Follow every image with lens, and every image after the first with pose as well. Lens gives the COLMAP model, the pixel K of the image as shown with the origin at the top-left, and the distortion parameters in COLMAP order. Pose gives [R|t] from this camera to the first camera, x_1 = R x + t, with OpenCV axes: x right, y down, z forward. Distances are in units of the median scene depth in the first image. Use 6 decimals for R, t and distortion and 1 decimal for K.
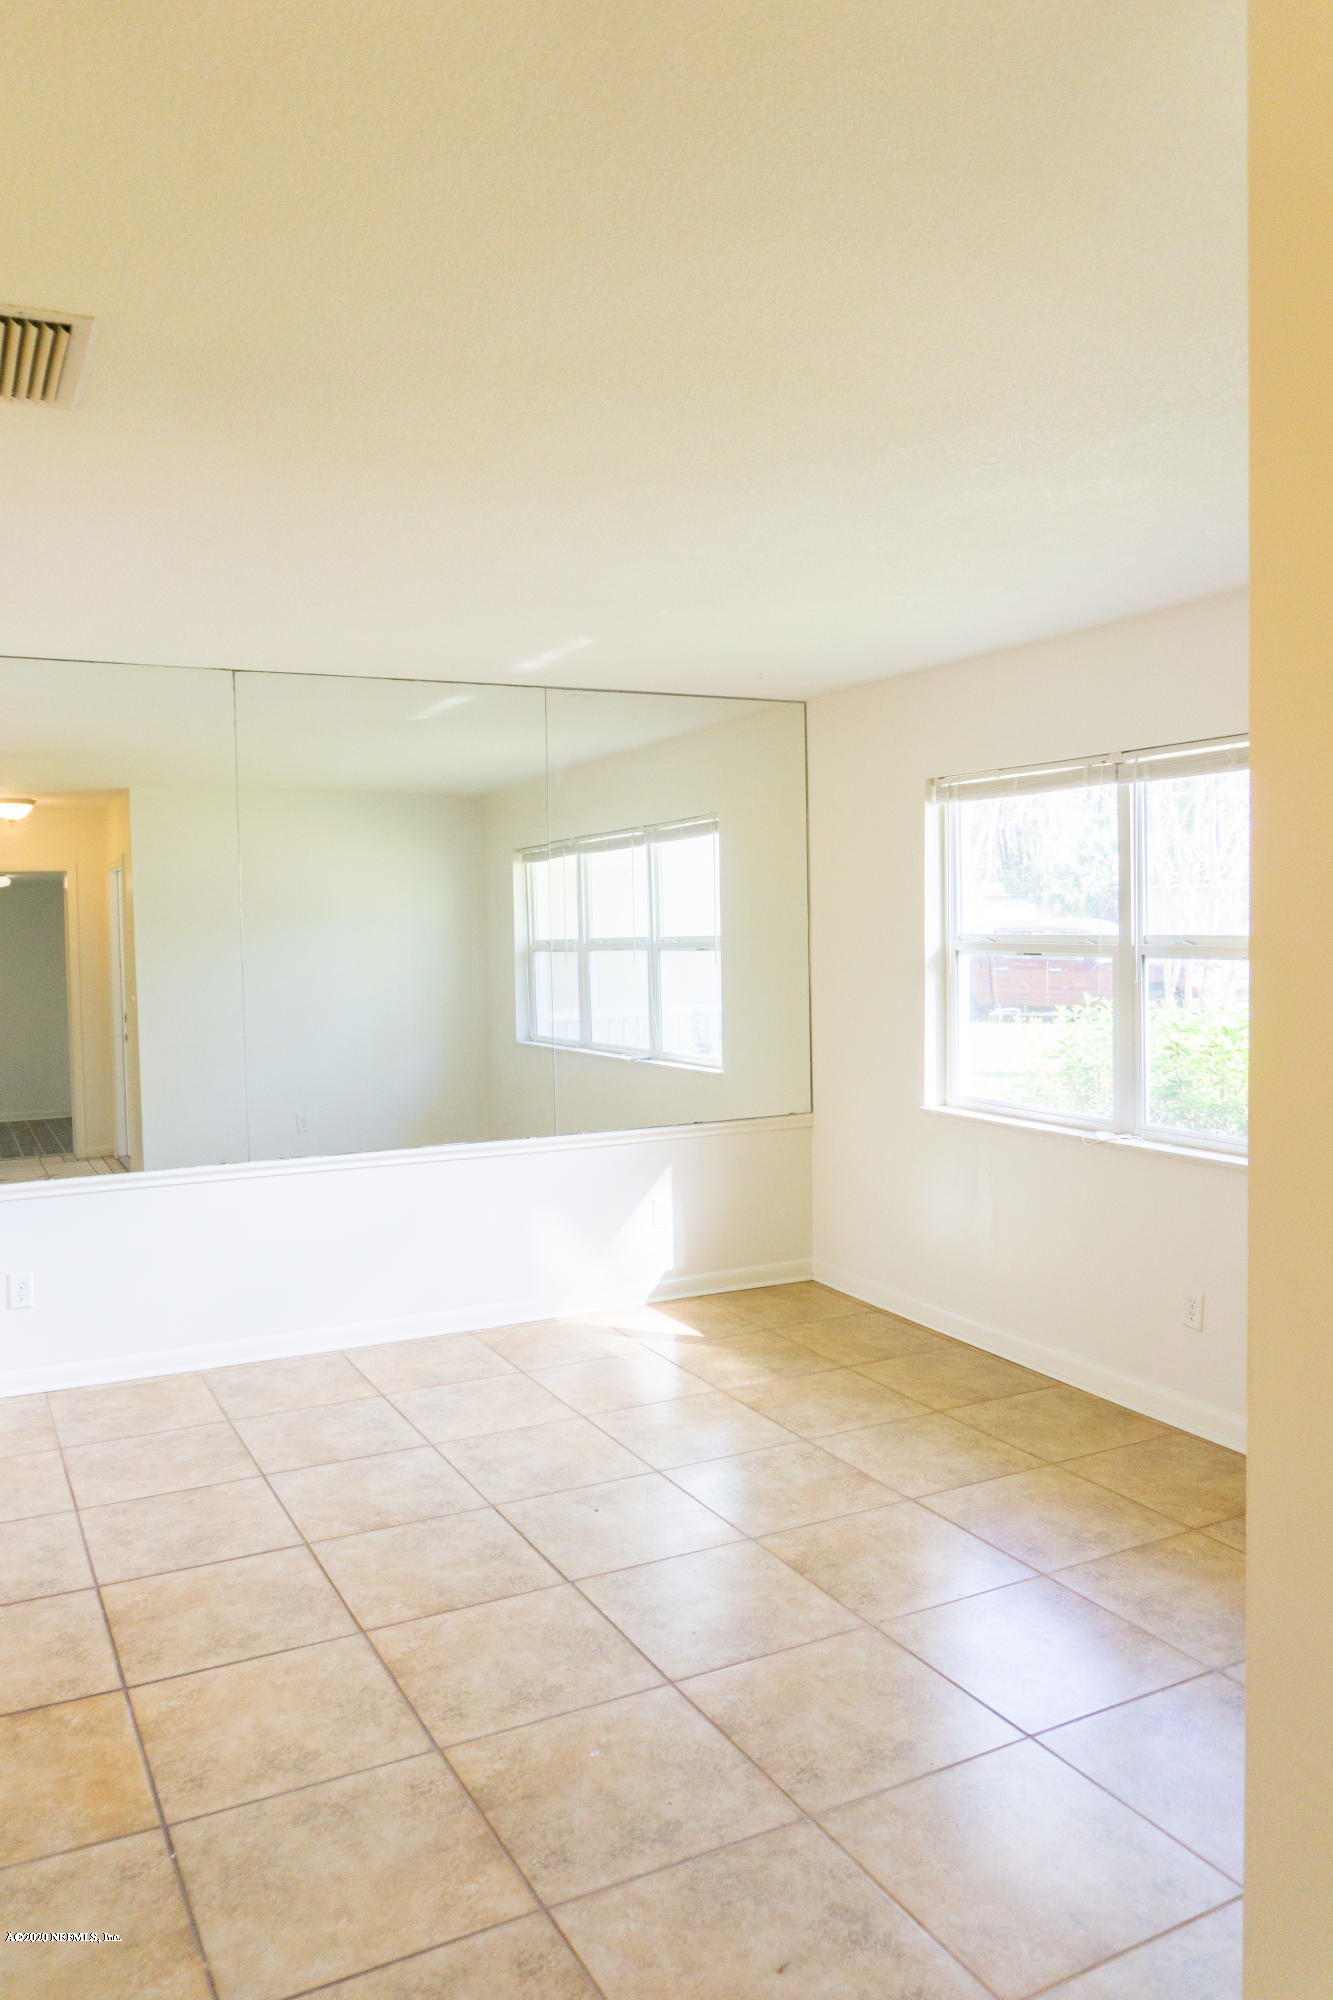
lens RADIAL K [[1377.1, 0, 666.5], [0, 1377.1, 1000.0], [0, 0, 1]] dist [-0.025067, -0.001152]
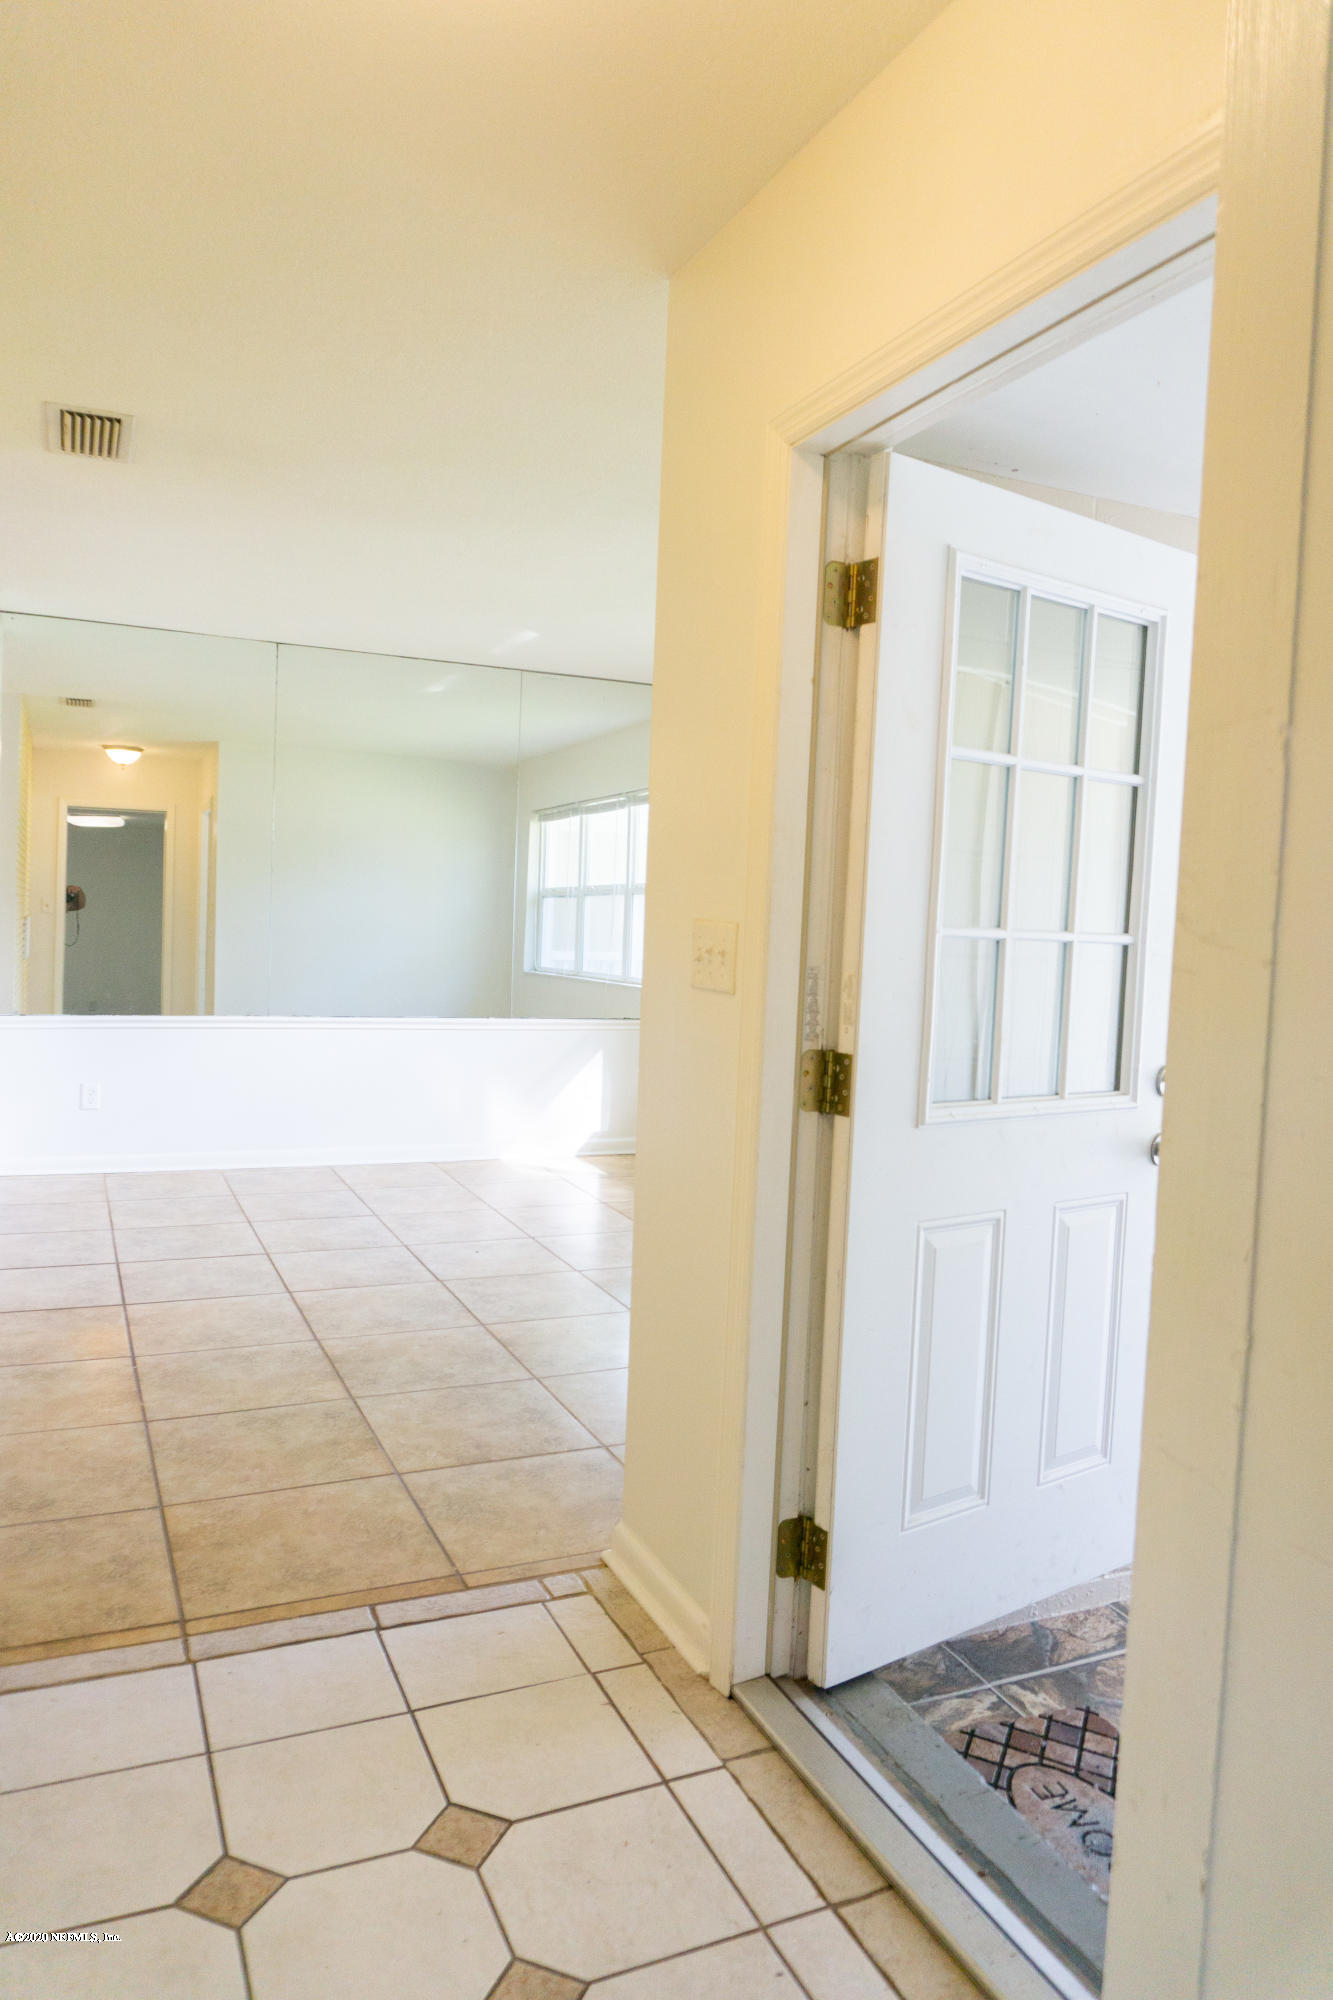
lens RADIAL K [[1305.1, 0, 696.3], [0, 1305.1, 998.5], [0, 0, 1]] dist [-0.004947, -0.002167]
pose [[0.997361, 0.061481, -0.038607, 0.155130], [-0.061254, 0.998097, 0.007032, 0.067485], [0.038966, -0.004649, 0.999230, -0.239871]]
